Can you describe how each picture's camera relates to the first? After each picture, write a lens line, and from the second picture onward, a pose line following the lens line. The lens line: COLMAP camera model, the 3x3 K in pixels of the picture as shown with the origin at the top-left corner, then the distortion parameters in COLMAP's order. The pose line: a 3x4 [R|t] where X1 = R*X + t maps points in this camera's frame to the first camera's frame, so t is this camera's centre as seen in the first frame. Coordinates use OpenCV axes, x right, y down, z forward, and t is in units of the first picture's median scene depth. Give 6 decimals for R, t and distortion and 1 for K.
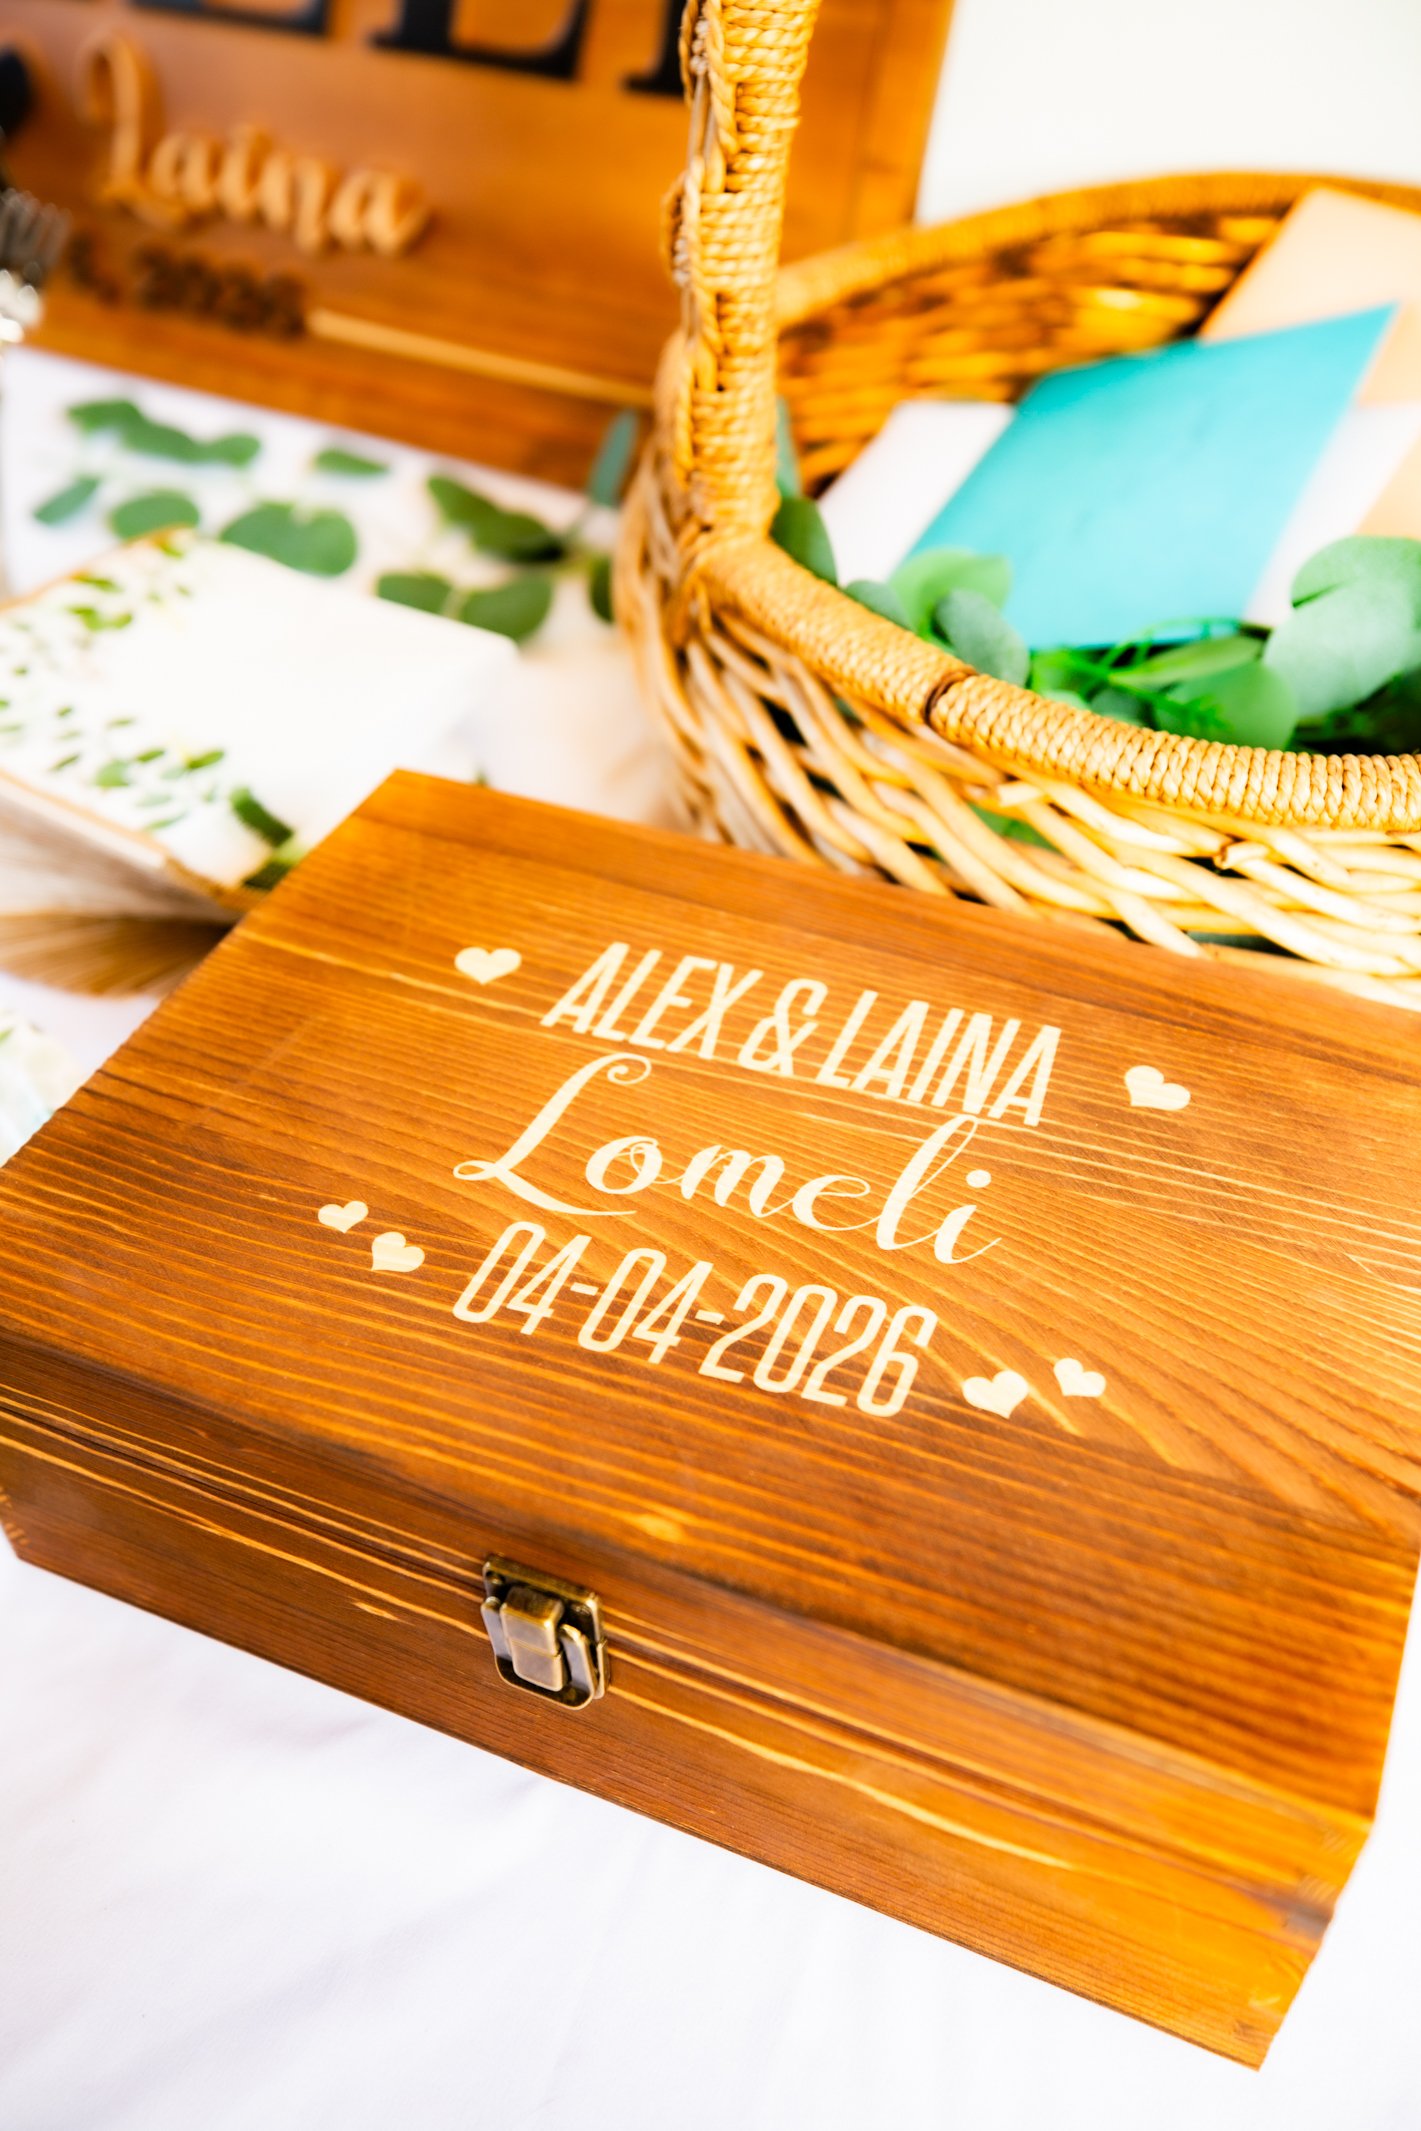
lens RADIAL K [[1962.0, 0, 713.4], [0, 1962.0, 1064.9], [0, 0, 1]] dist [-0.005862, 0.000000]
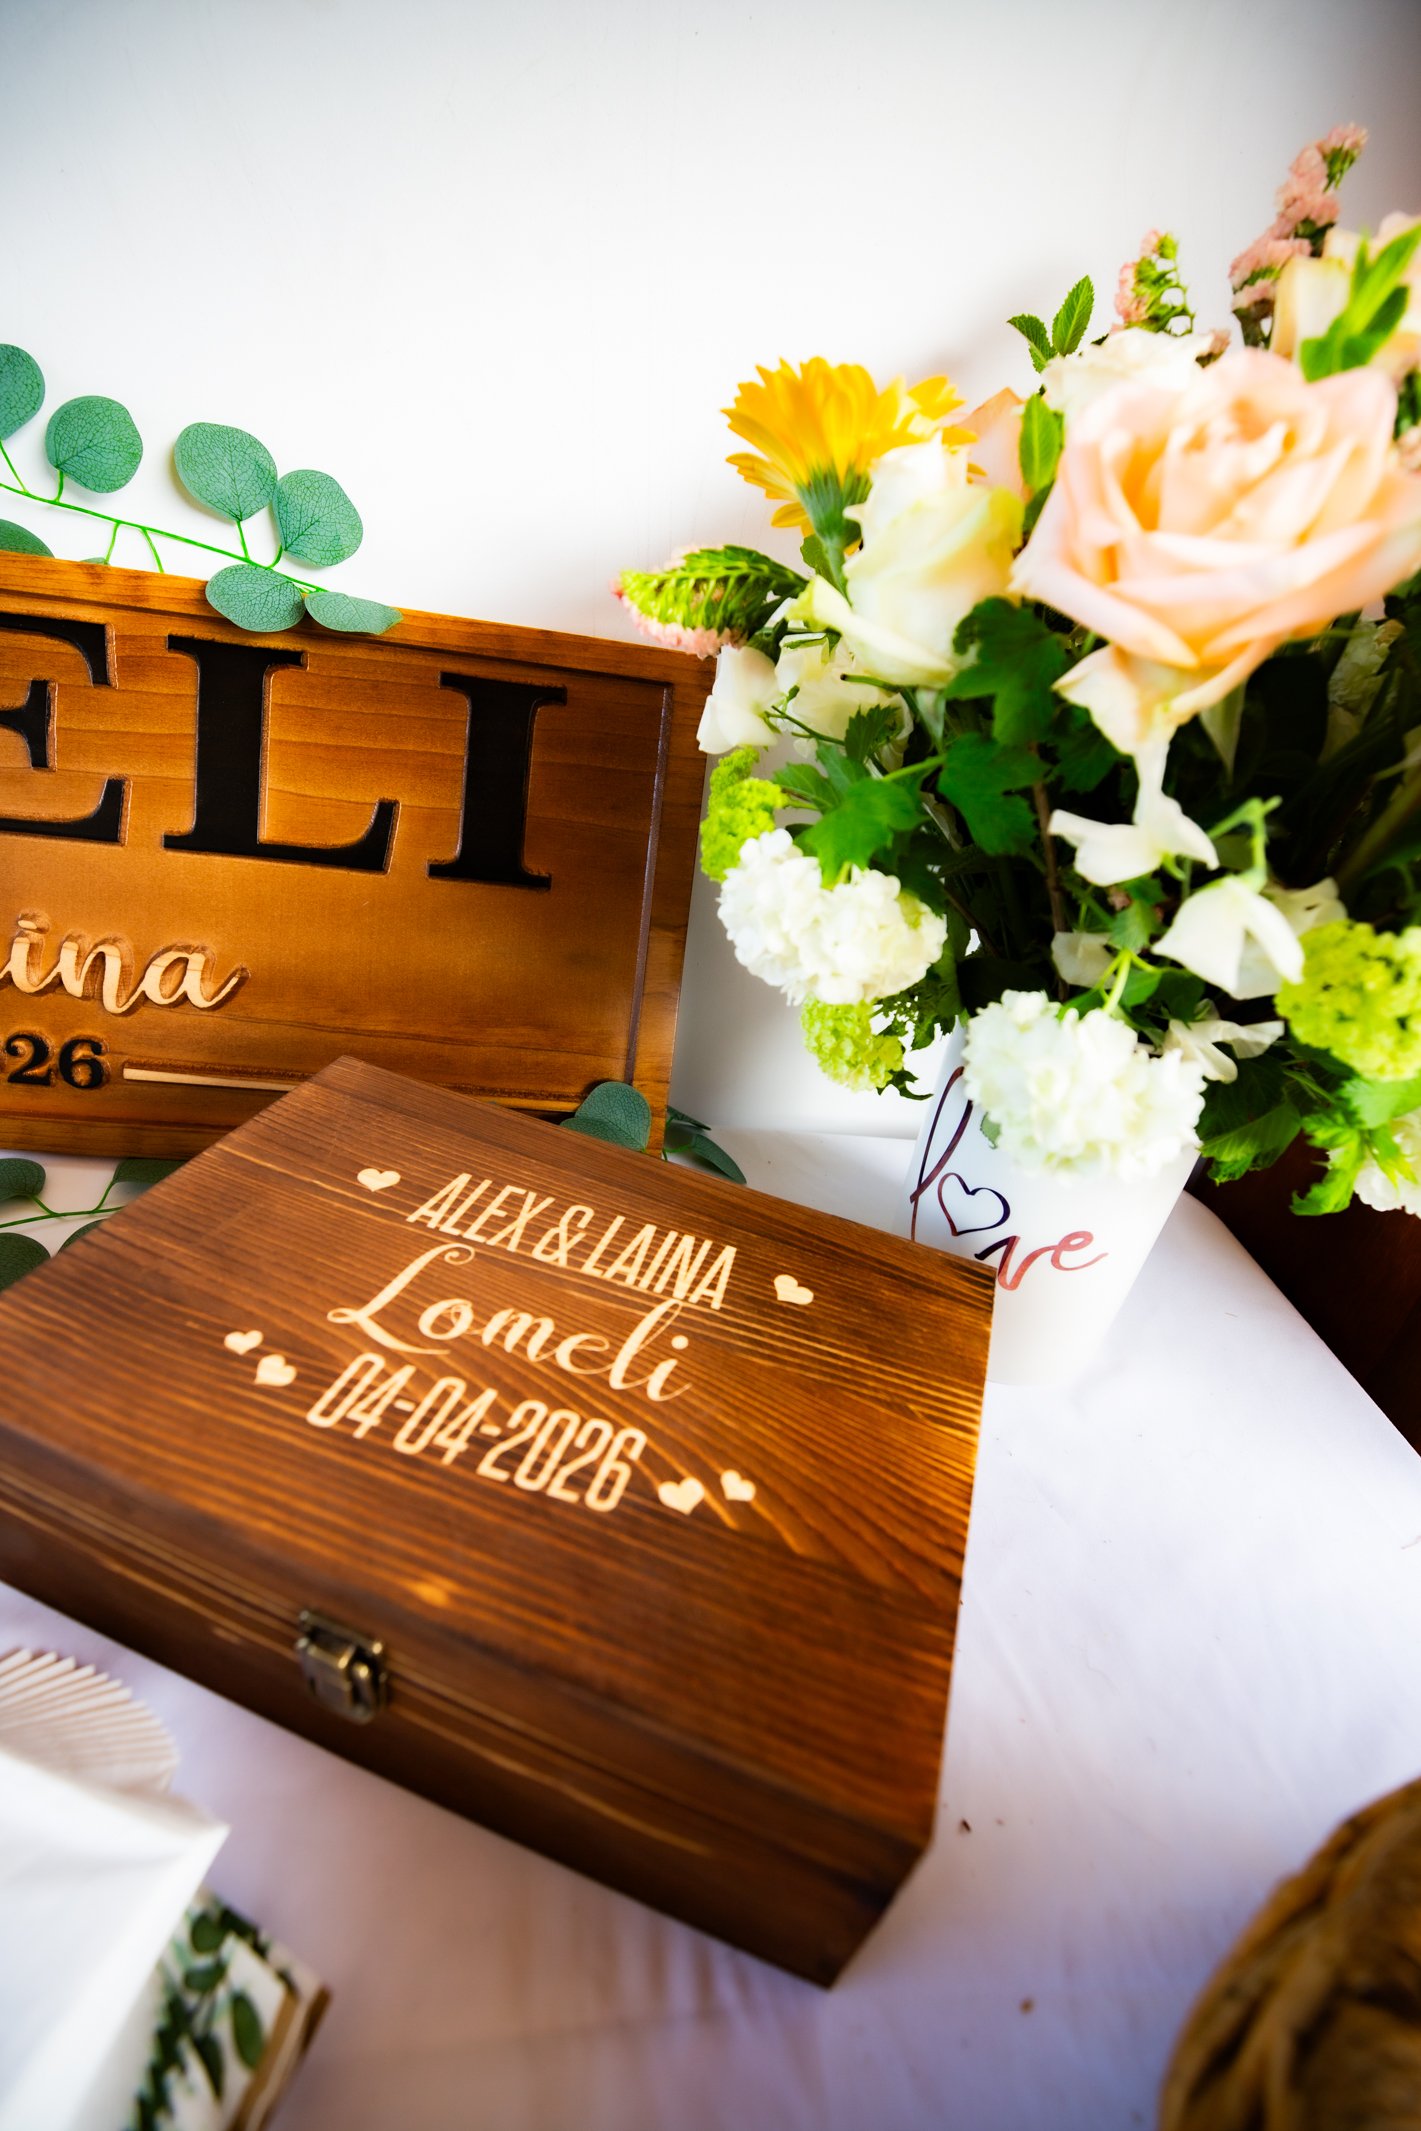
lens RADIAL K [[996.0, 0, 713.8], [0, 996.0, 1069.5], [0, 0, 1]] dist [-0.039562, 0.000330]
pose [[0.983816, 0.098179, 0.149889, 0.024217], [-0.067792, 0.978291, -0.195833, -0.000793], [-0.165862, 0.182502, 0.969114, 0.208080]]
